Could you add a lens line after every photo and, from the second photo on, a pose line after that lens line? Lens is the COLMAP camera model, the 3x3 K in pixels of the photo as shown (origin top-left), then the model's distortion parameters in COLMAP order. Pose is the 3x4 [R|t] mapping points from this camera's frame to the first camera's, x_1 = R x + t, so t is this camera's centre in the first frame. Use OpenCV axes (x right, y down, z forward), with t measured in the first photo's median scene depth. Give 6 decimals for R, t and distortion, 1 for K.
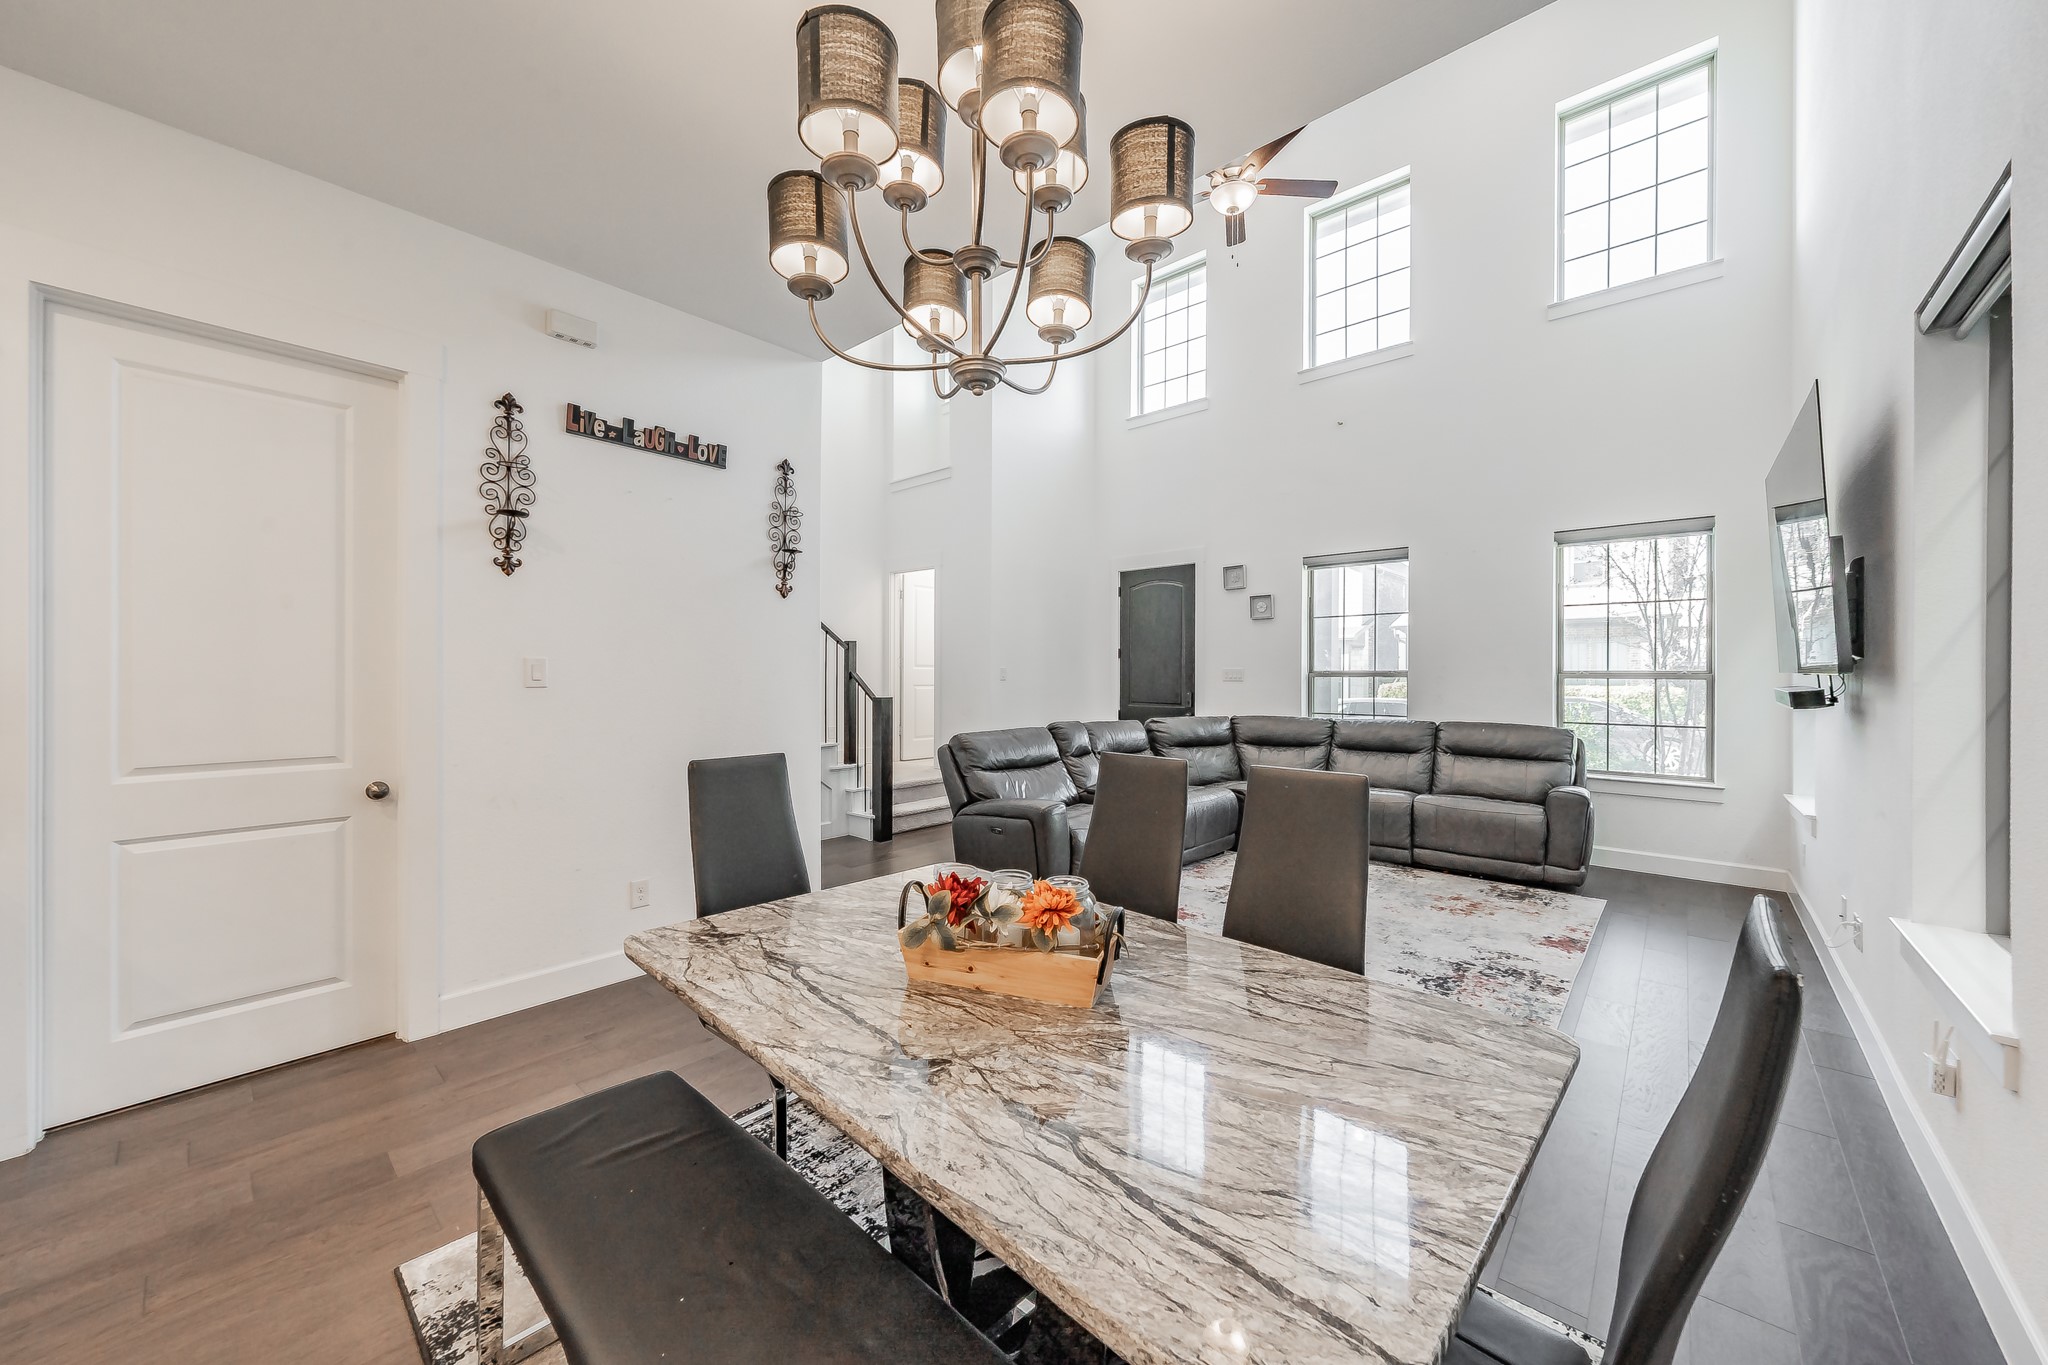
lens RADIAL K [[750.4, 0, 1025.6], [0, 750.4, 678.1], [0, 0, 1]] dist [-0.010275, -0.000212]
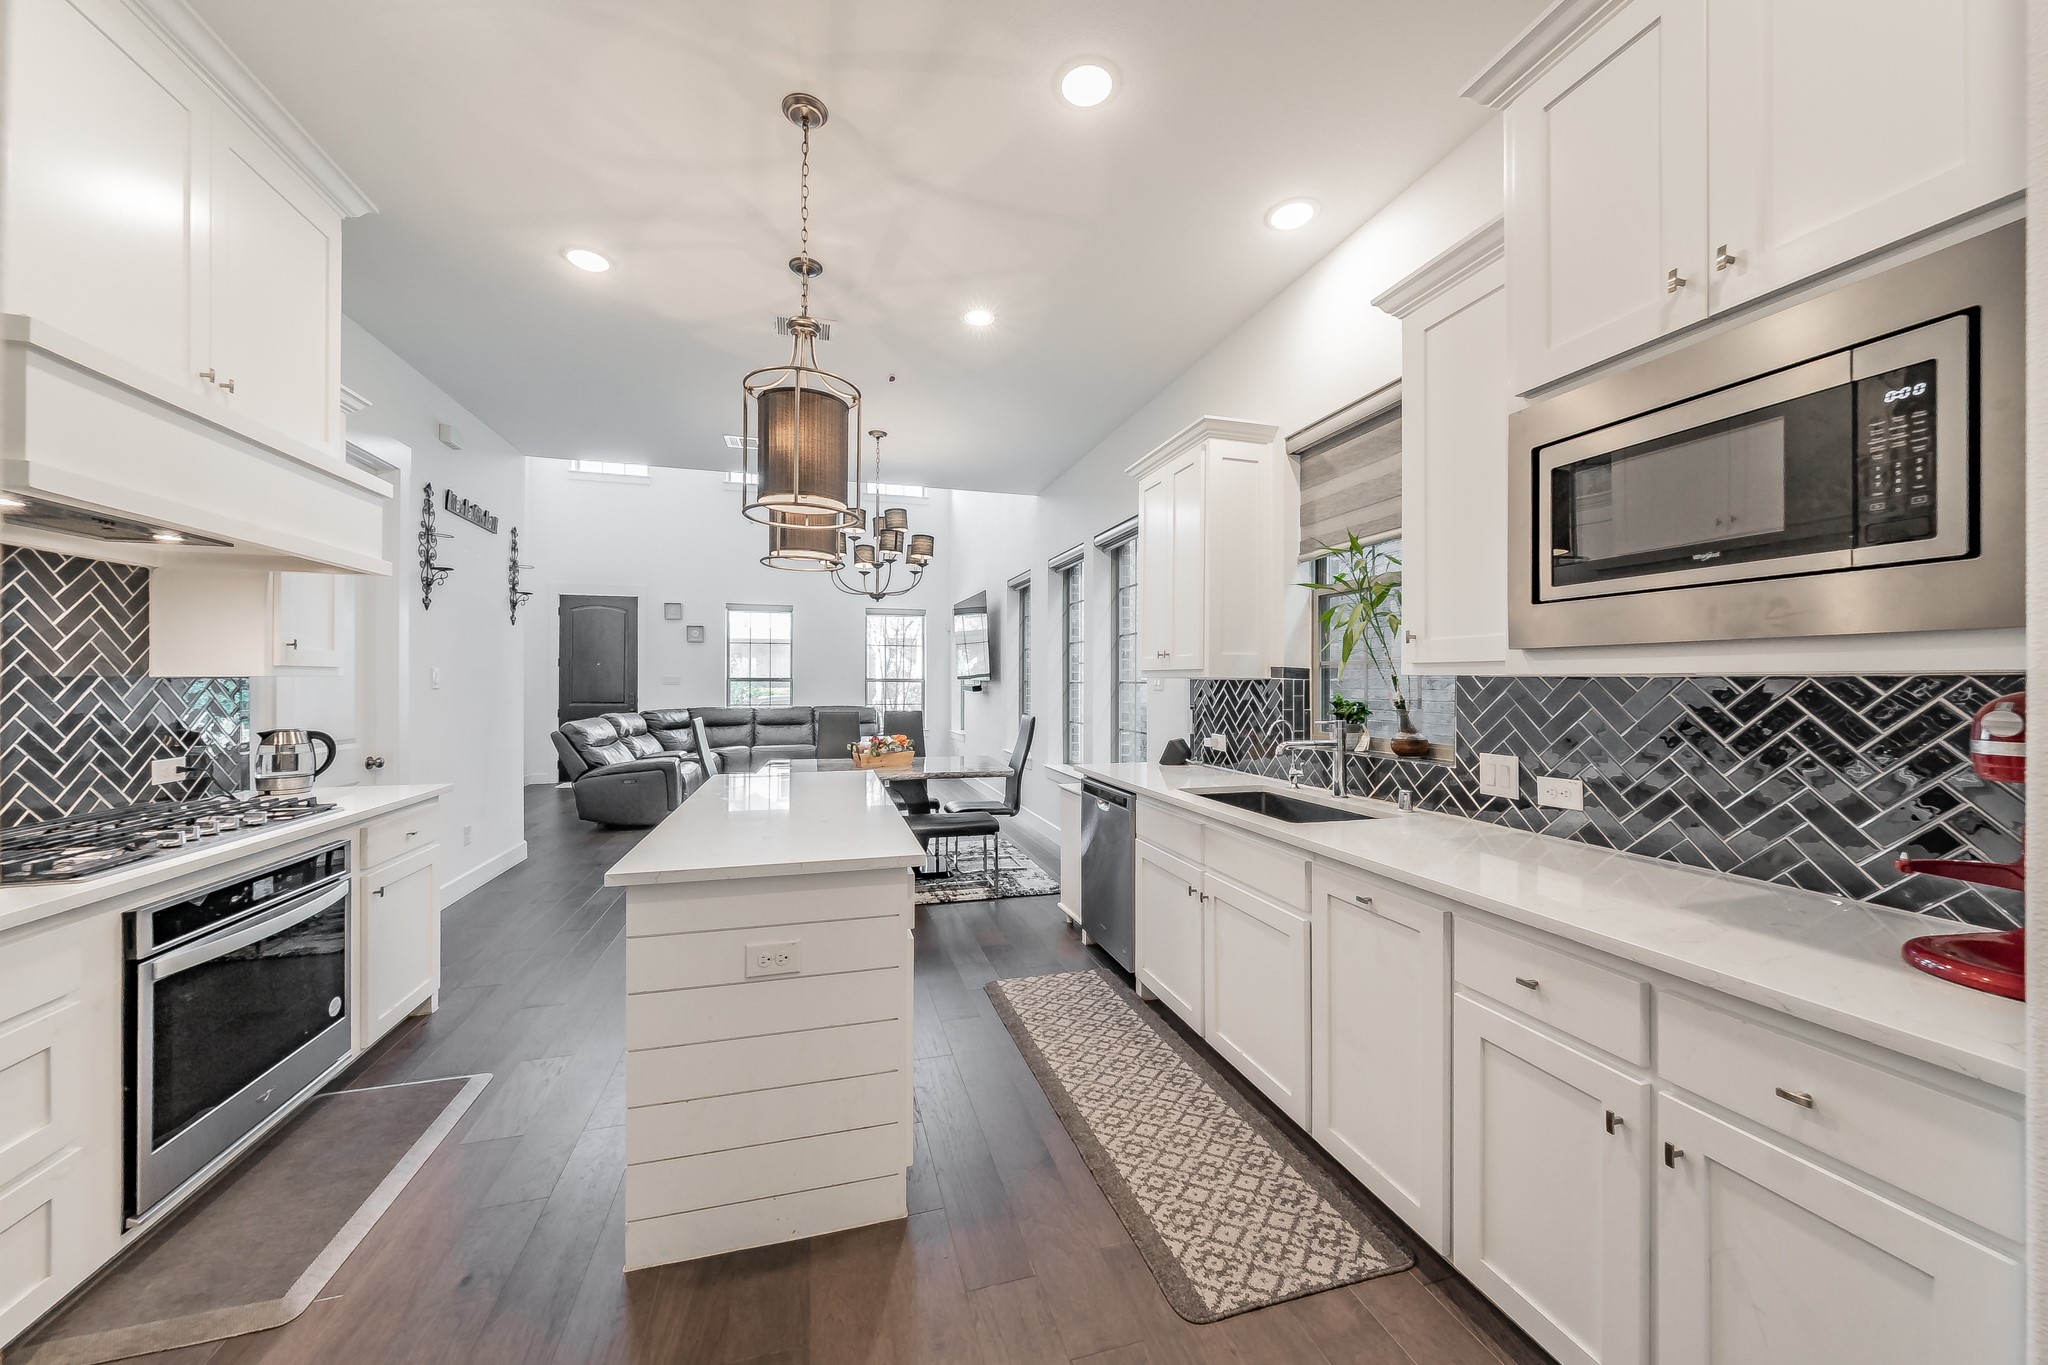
lens RADIAL K [[714.1, 0, 1020.1], [0, 714.1, 679.8], [0, 0, 1]] dist [-0.002461, -0.000060]
pose [[0.547807, -0.000122, 0.836605, -0.593361], [0.005507, 0.999979, -0.003461, 0.003457], [-0.836587, 0.006503, 0.547796, -0.339449]]
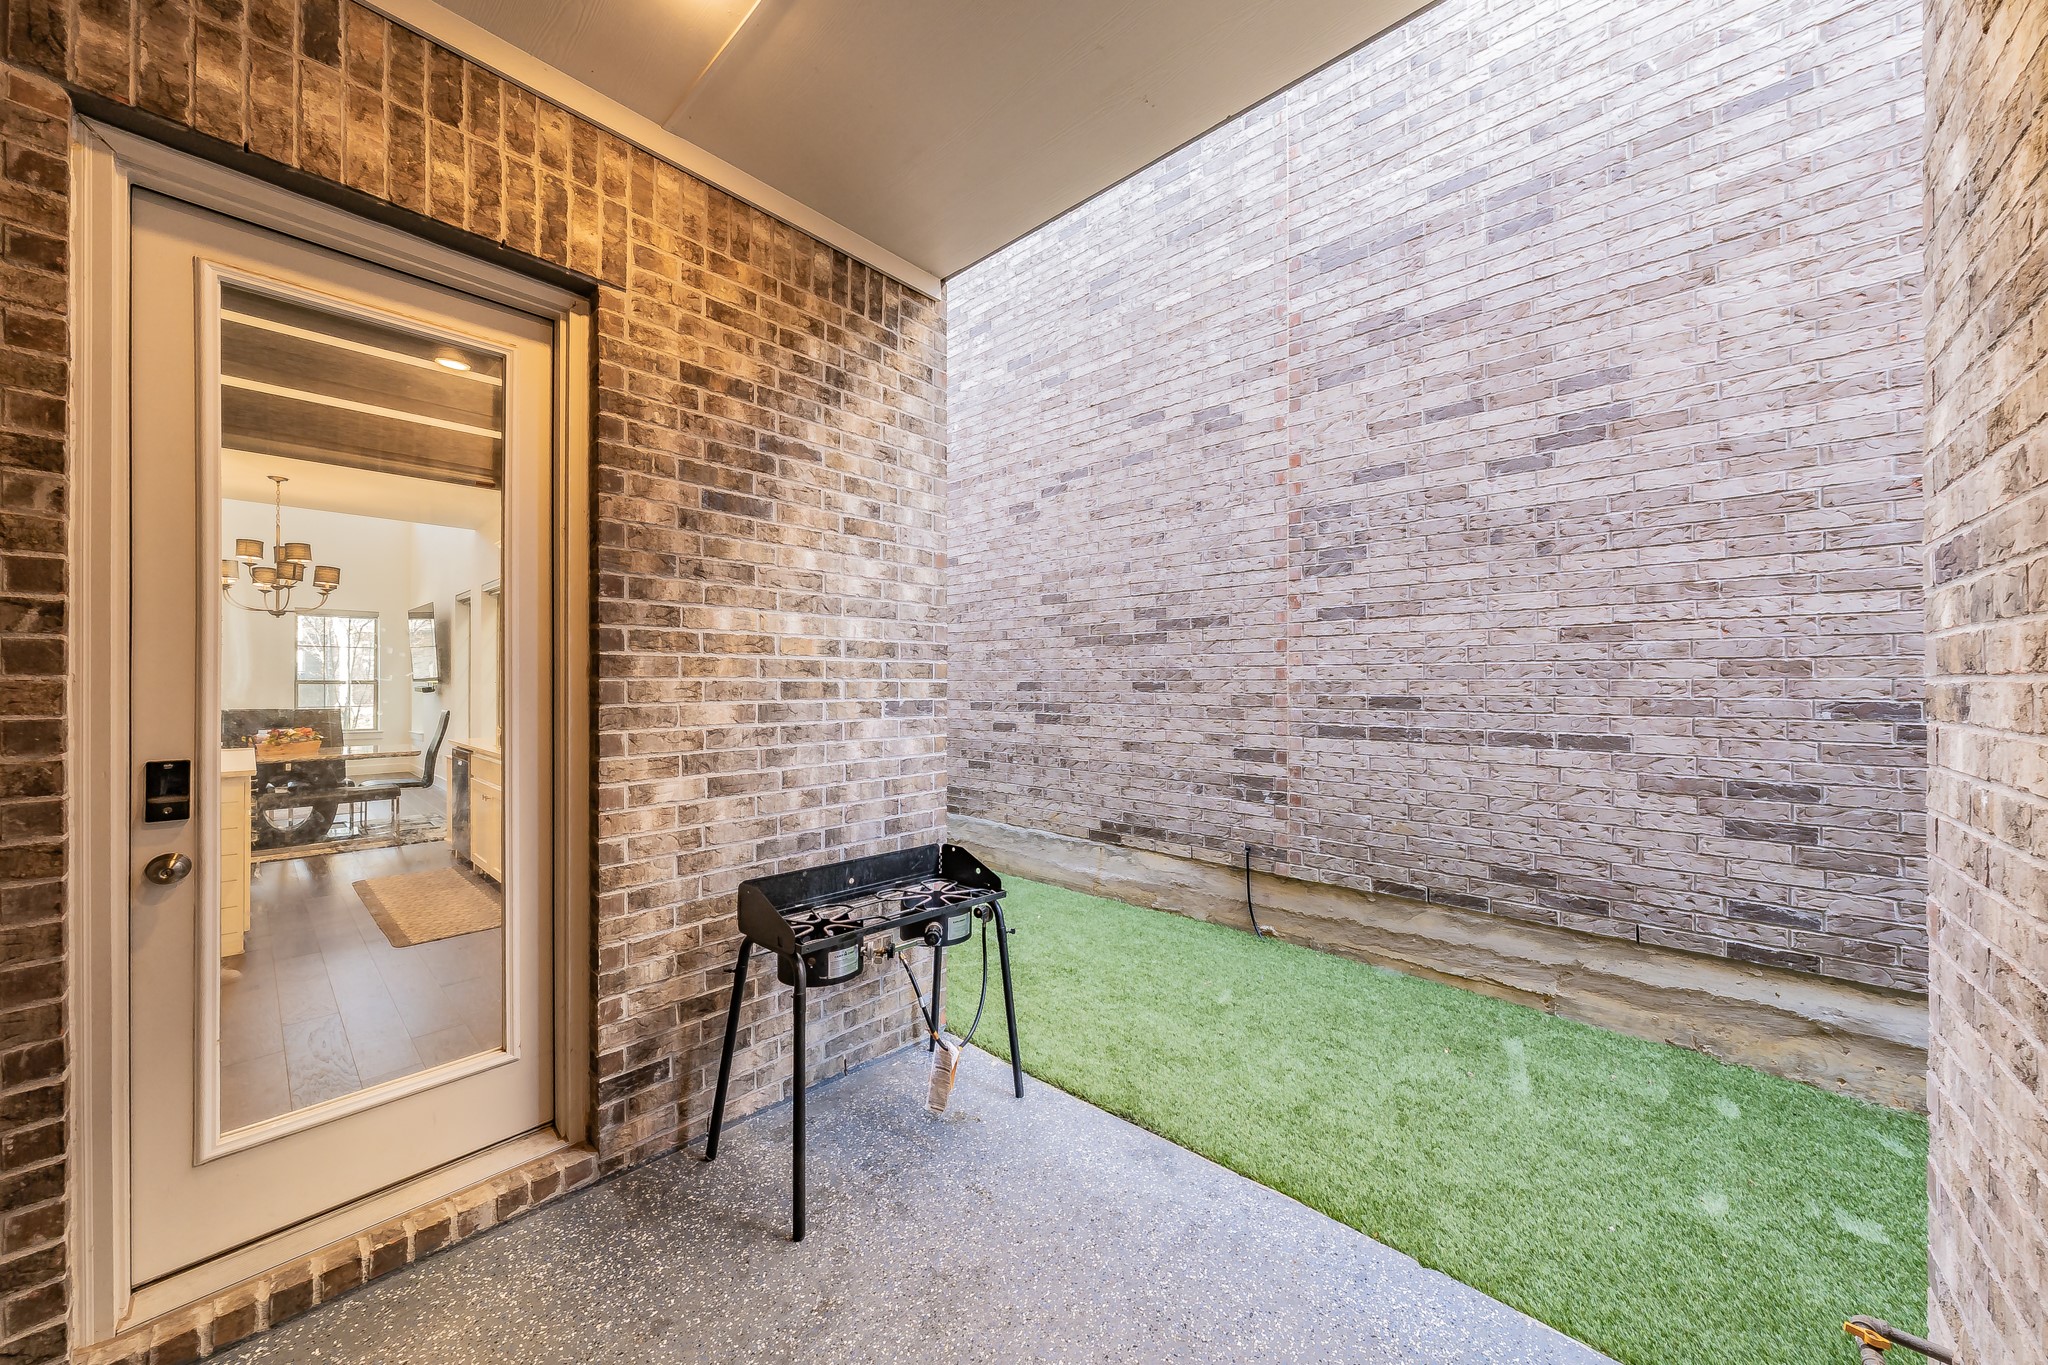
lens RADIAL K [[714.1, 0, 1023.2], [0, 714.1, 682.6], [0, 0, 1]] dist [-0.002461, -0.000060]
pose [[0.016938, -0.005973, 0.999839, -0.944894], [0.012931, 0.999900, 0.005754, 0.006929], [-0.999773, 0.012832, 0.017013, -0.776066]]
